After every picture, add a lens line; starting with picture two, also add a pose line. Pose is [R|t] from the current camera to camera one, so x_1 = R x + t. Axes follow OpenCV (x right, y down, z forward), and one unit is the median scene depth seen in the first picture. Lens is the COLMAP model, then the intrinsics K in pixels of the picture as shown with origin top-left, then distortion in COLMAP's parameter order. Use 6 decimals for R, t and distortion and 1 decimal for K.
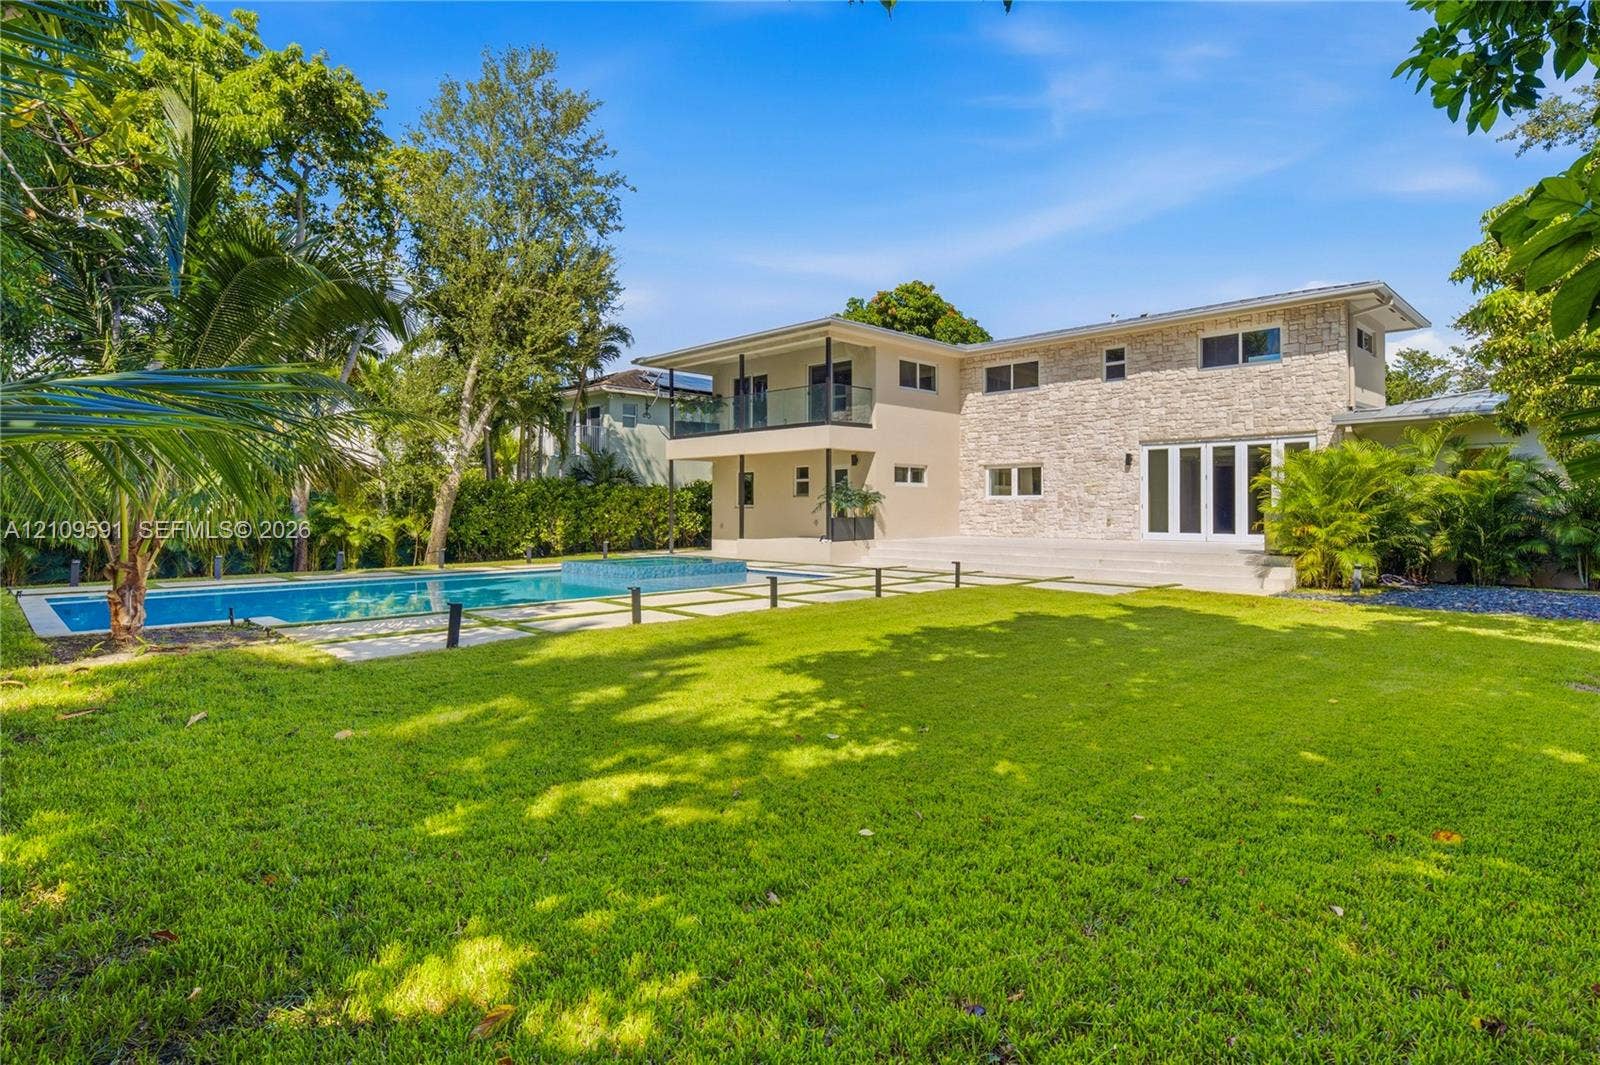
lens RADIAL K [[831.4, 0, 814.9], [0, 831.4, 501.4], [0, 0, 1]] dist [0.002394, 0.000024]
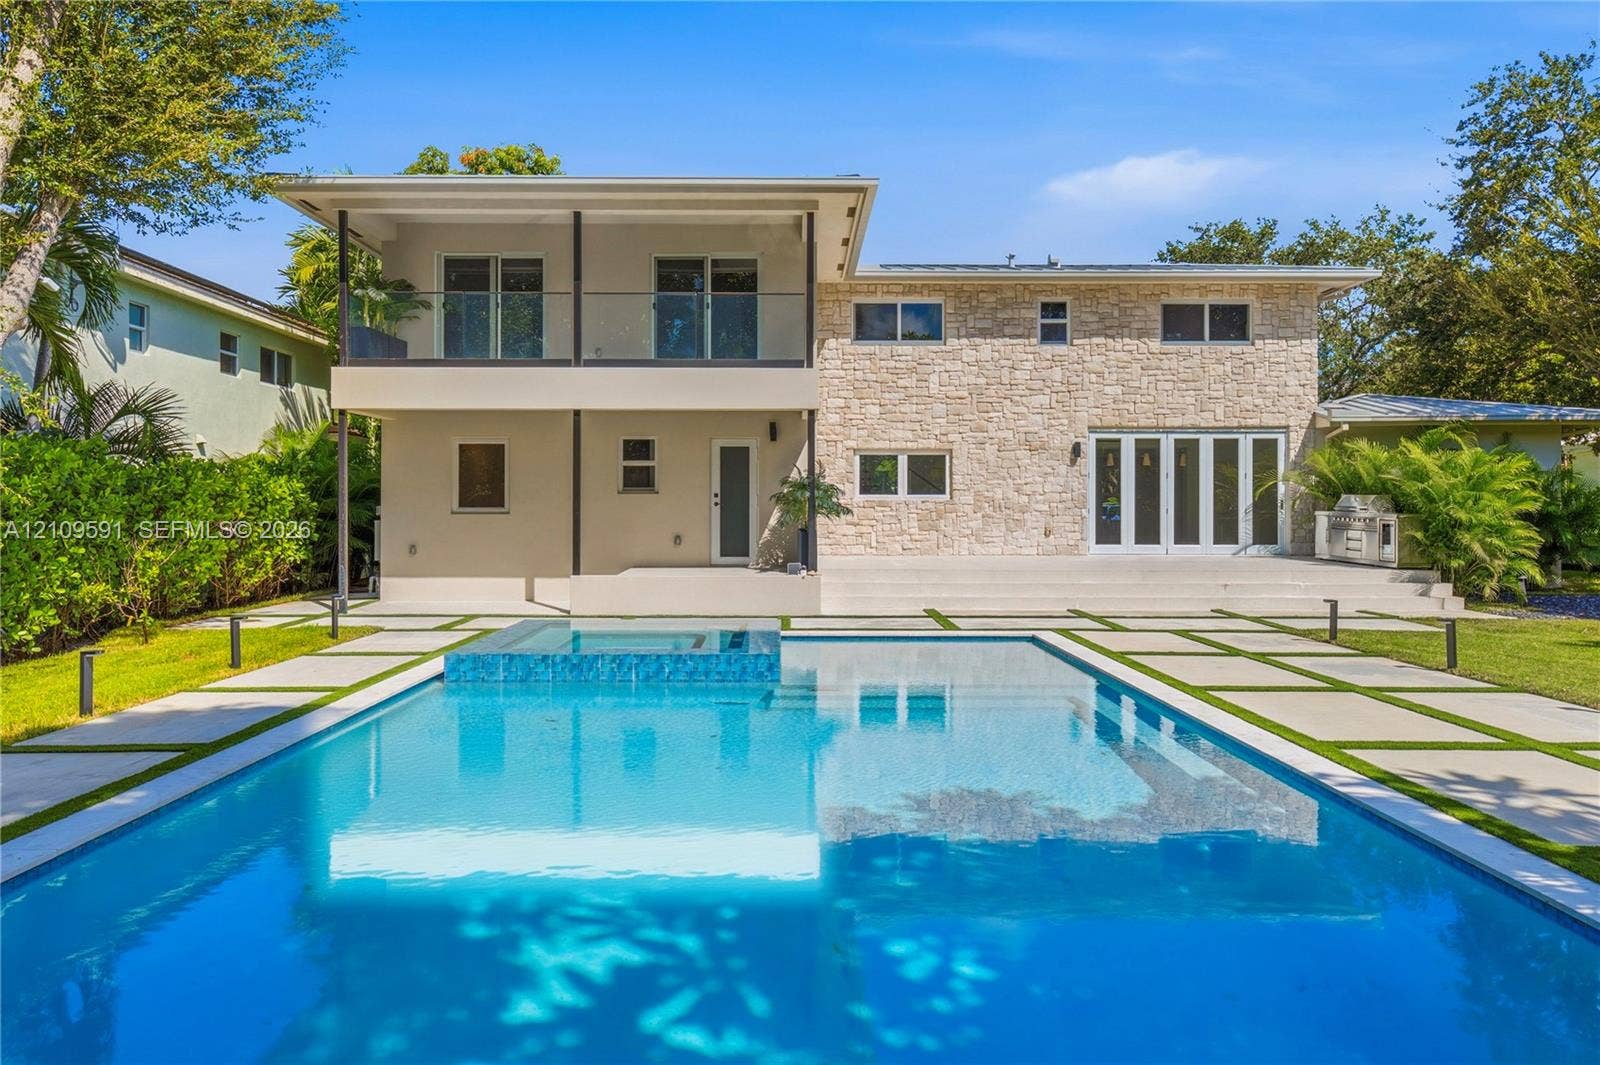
lens RADIAL K [[1075.9, 0, 798.0], [0, 1075.9, 507.4], [0, 0, 1]] dist [0.009646, -0.000174]
pose [[0.707601, 0.001645, 0.706610, -0.485019], [-0.007179, 0.999962, 0.004862, -0.000457], [-0.706576, -0.008514, 0.707586, 0.465035]]
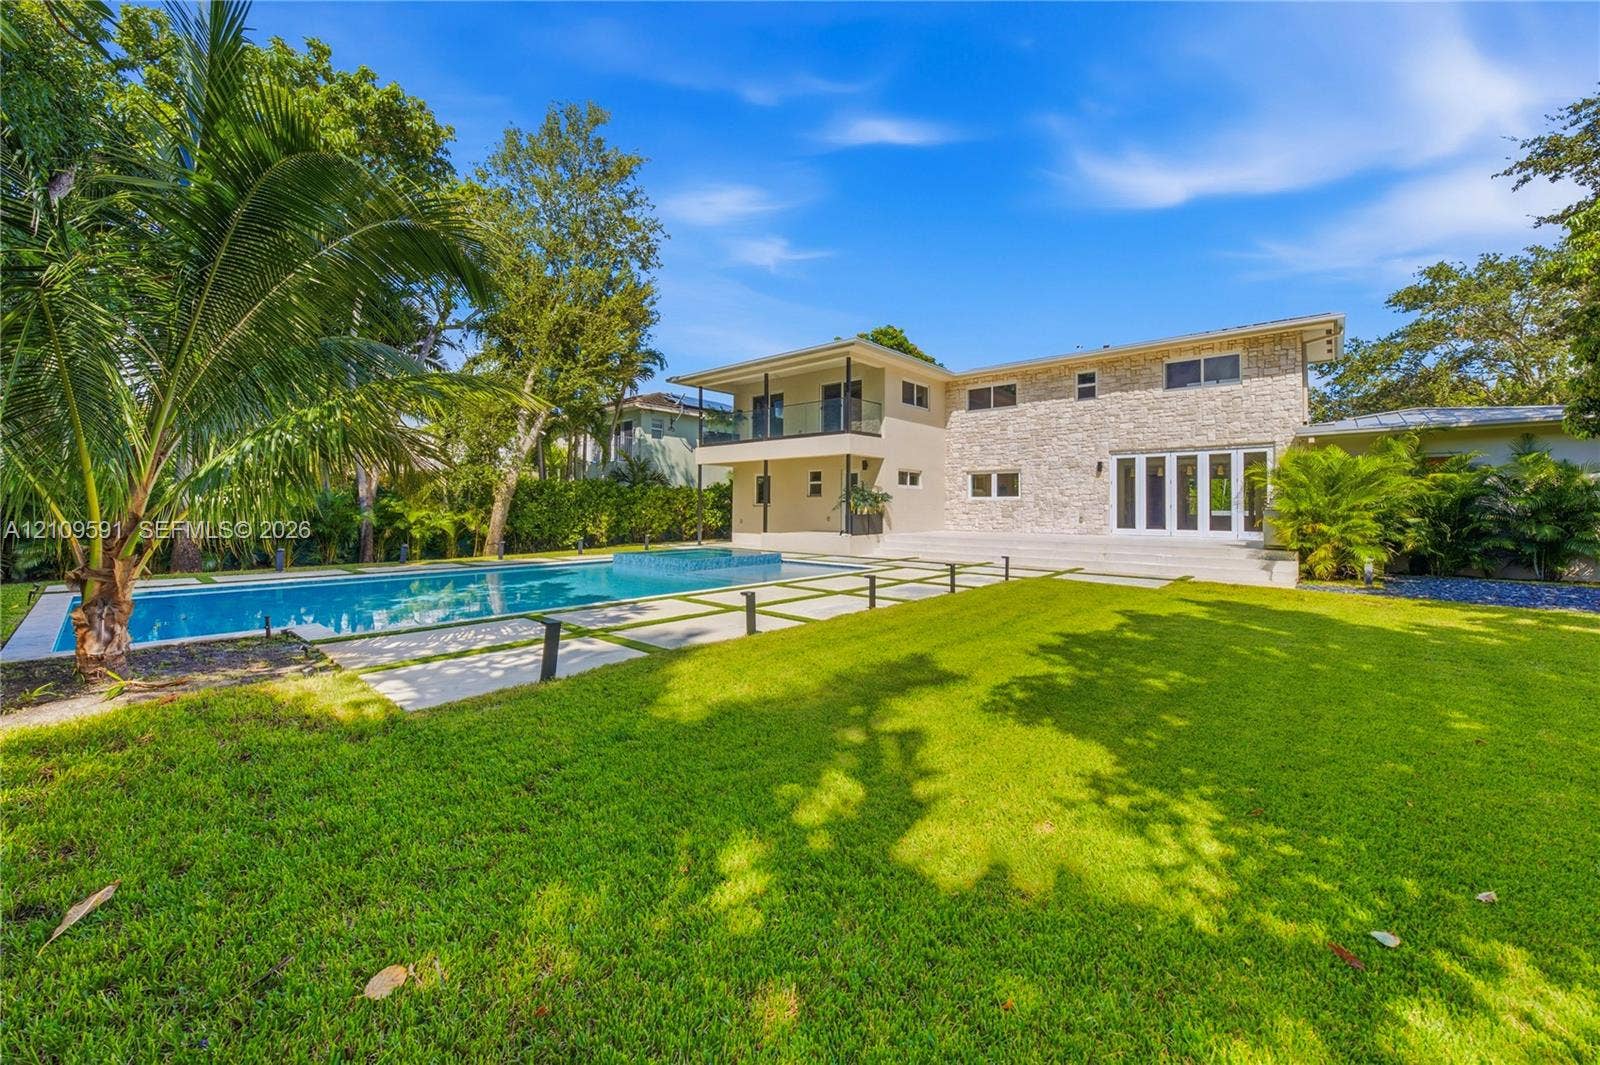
lens RADIAL K [[610.9, 0, 807.7], [0, 610.9, 495.1], [0, 0, 1]] dist [-0.001141, -0.000126]
pose [[0.998048, 0.006672, 0.062087, -0.086829], [-0.005850, 0.999893, -0.013413, 0.004163], [-0.062170, 0.013024, 0.997981, 0.156446]]
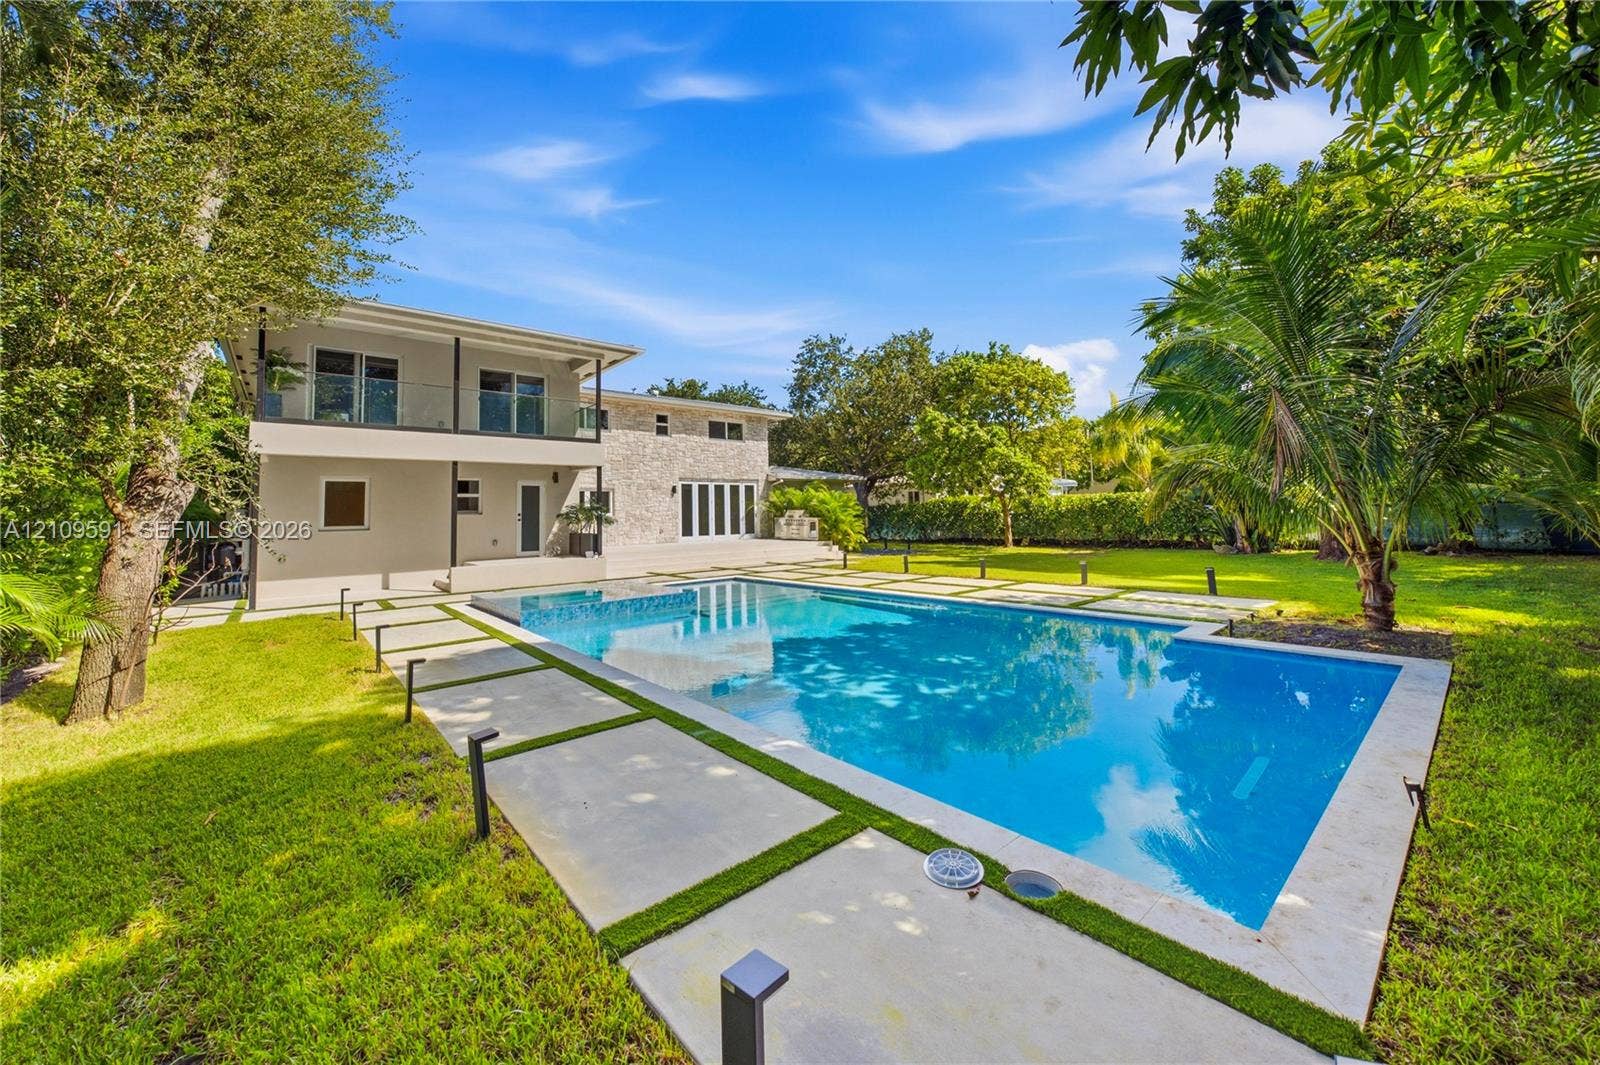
lens RADIAL K [[599.4, 0, 796.9], [0, 599.4, 479.1], [0, 0, 1]] dist [-0.000084, -0.000015]
pose [[0.082882, 0.060090, 0.994746, -0.672661], [0.013794, 0.998016, -0.061436, 0.001329], [-0.996464, 0.018814, 0.081889, 0.663290]]
